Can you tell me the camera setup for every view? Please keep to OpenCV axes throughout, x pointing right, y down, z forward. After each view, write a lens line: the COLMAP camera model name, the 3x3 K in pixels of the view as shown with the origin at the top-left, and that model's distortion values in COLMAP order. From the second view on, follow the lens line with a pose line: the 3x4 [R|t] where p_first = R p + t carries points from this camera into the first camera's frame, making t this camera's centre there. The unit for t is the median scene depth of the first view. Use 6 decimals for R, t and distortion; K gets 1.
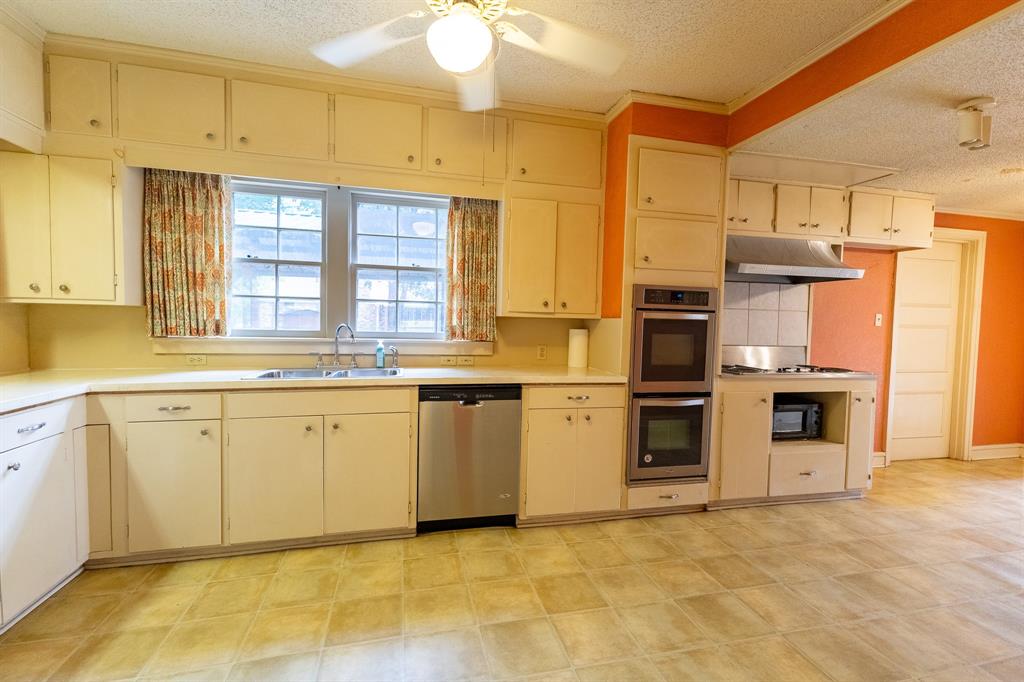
lens RADIAL K [[458.1, 0, 513.6], [0, 458.1, 343.0], [0, 0, 1]] dist [0.014347, -0.000417]
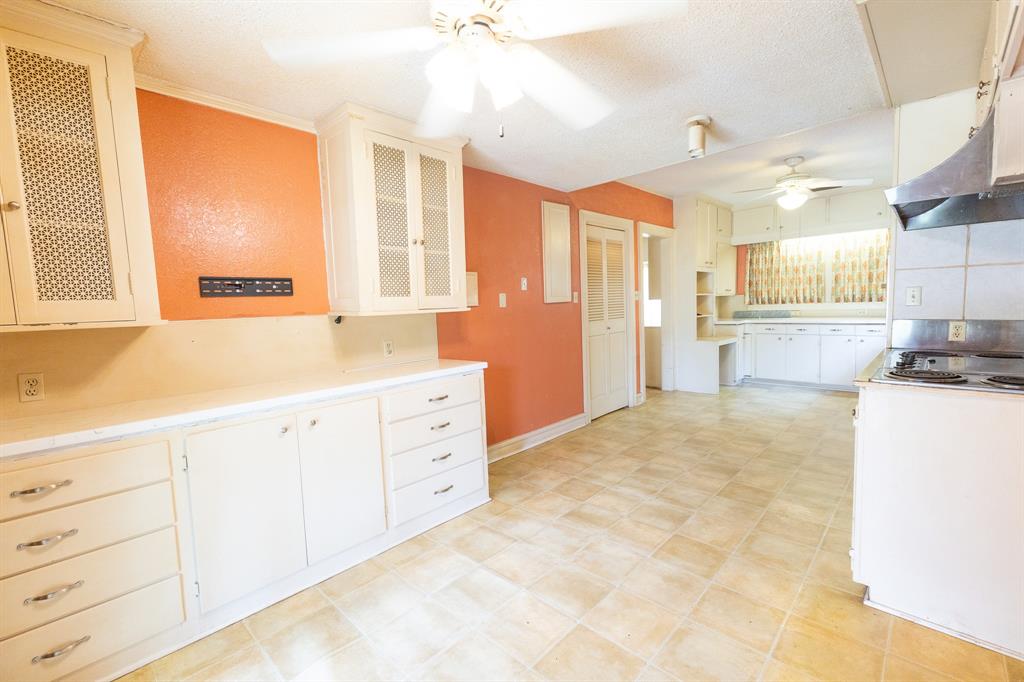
lens RADIAL K [[439.9, 0, 514.6], [0, 439.9, 341.5], [0, 0, 1]] dist [0.010425, -0.000496]
pose [[-0.843950, 0.052736, -0.533823, 1.732149], [-0.008166, 0.993777, 0.111084, -0.036428], [0.536360, 0.098109, -0.838268, 1.495501]]
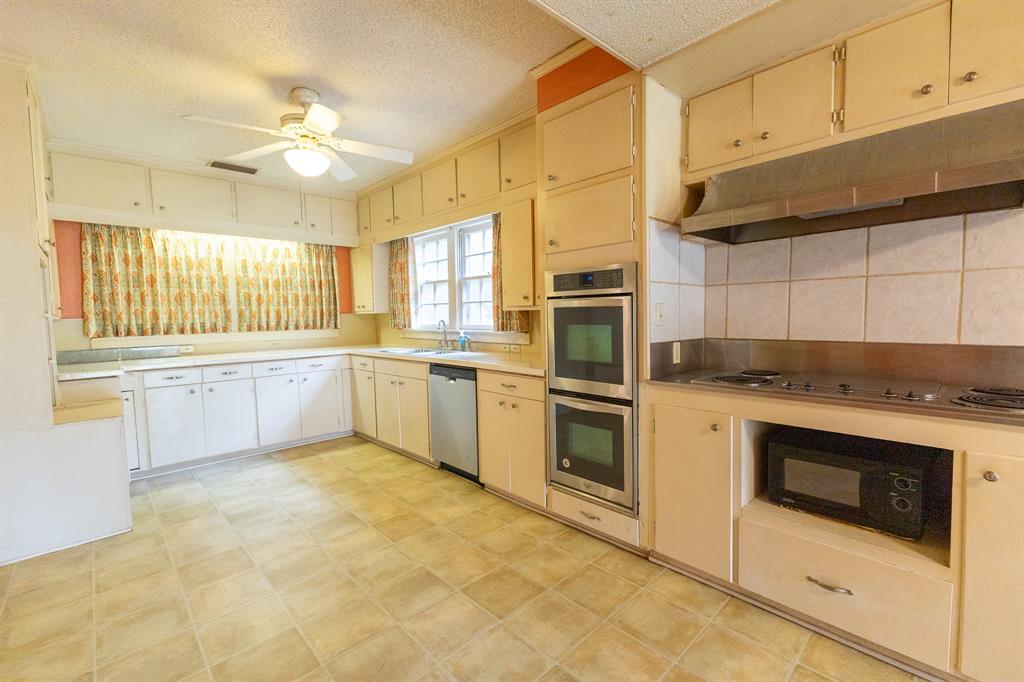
lens RADIAL K [[439.9, 0, 514.6], [0, 439.9, 341.5], [0, 0, 1]] dist [0.010425, -0.000496]
pose [[0.495952, 0.023378, -0.868035, 1.060269], [-0.008511, 0.999720, 0.022062, -0.005248], [0.868308, -0.003554, 0.496012, 0.520514]]
